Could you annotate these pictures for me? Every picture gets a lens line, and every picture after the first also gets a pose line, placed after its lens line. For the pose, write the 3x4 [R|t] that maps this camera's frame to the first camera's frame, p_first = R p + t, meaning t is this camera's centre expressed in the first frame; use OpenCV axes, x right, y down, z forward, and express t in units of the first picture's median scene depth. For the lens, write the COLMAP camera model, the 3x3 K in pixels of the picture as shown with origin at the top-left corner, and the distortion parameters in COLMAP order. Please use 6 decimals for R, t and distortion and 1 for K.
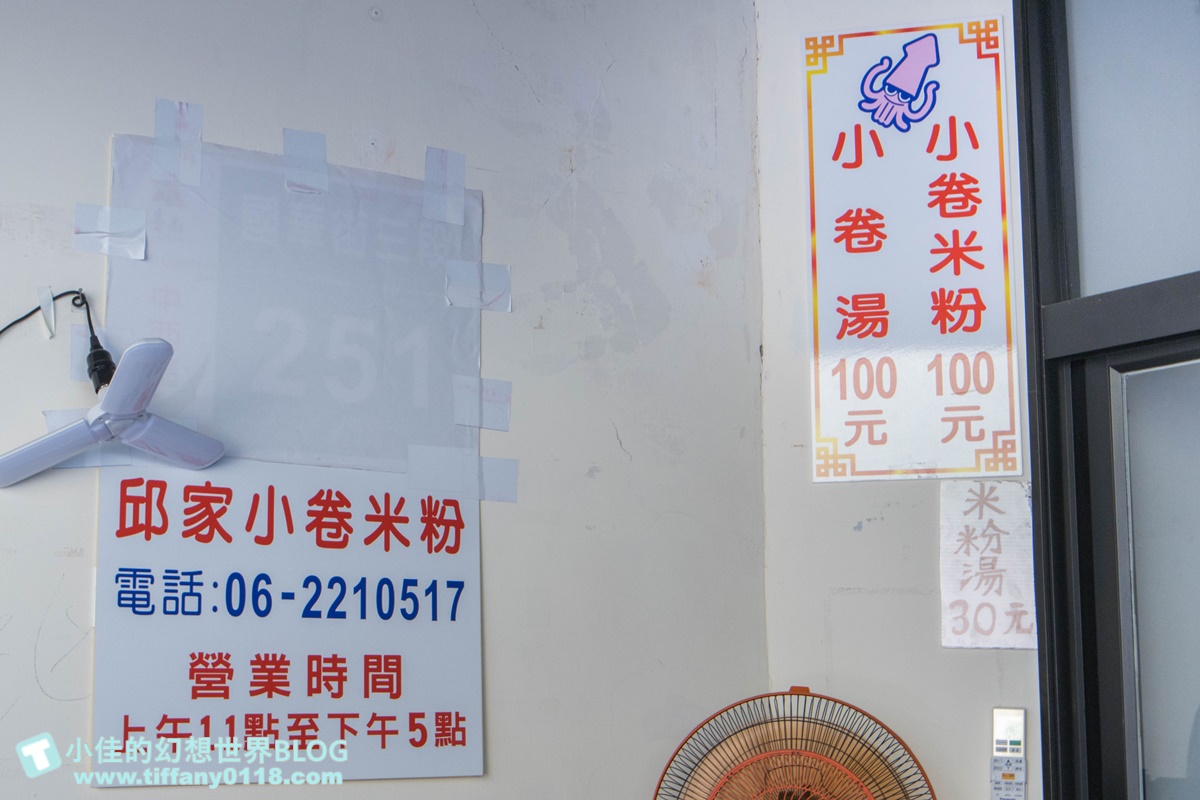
lens RADIAL K [[1881.3, 0, 600.0], [0, 1881.3, 400.0], [0, 0, 1]] dist [0.009203, 0.008129]
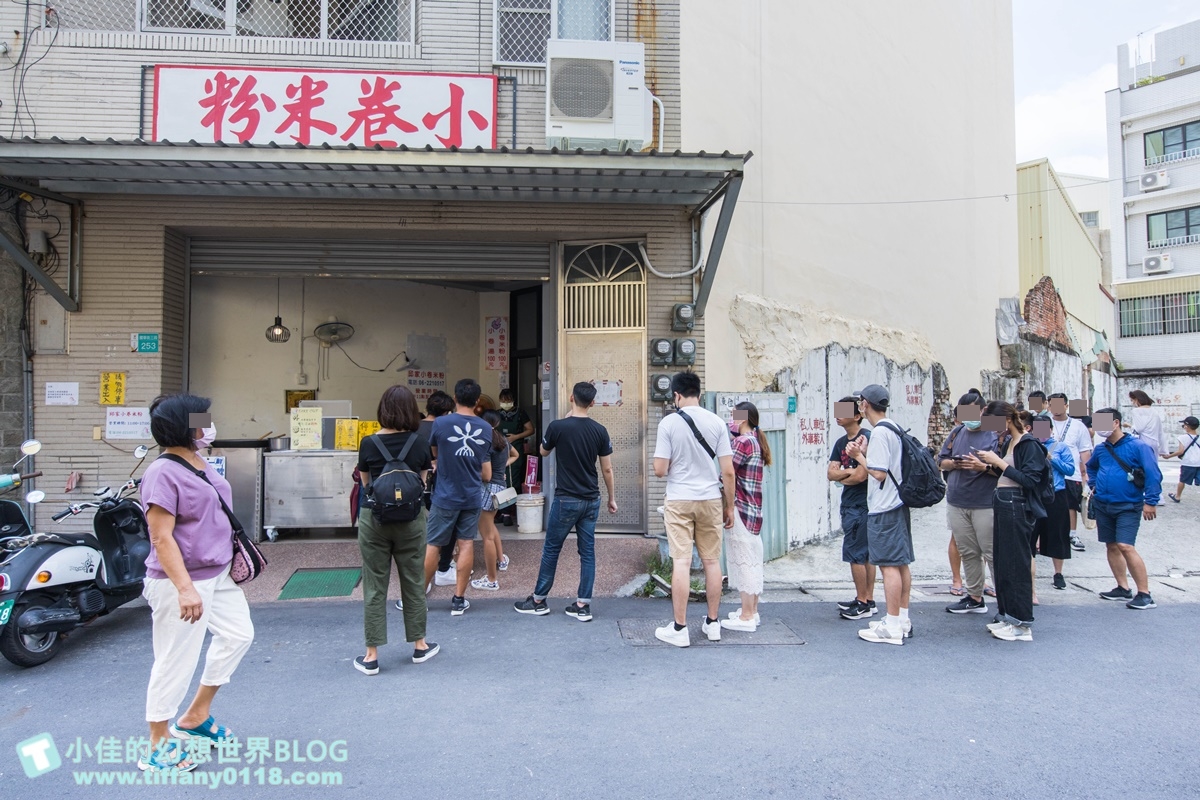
lens RADIAL K [[633.1, 0, 600.0], [0, 633.1, 400.0], [0, 0, 1]] dist [0.001135, -0.000002]
pose [[0.981419, 0.008112, 0.191706, 0.081944], [-0.032312, 0.991825, 0.123448, -0.215203], [-0.189138, -0.127348, 0.973658, -2.116922]]
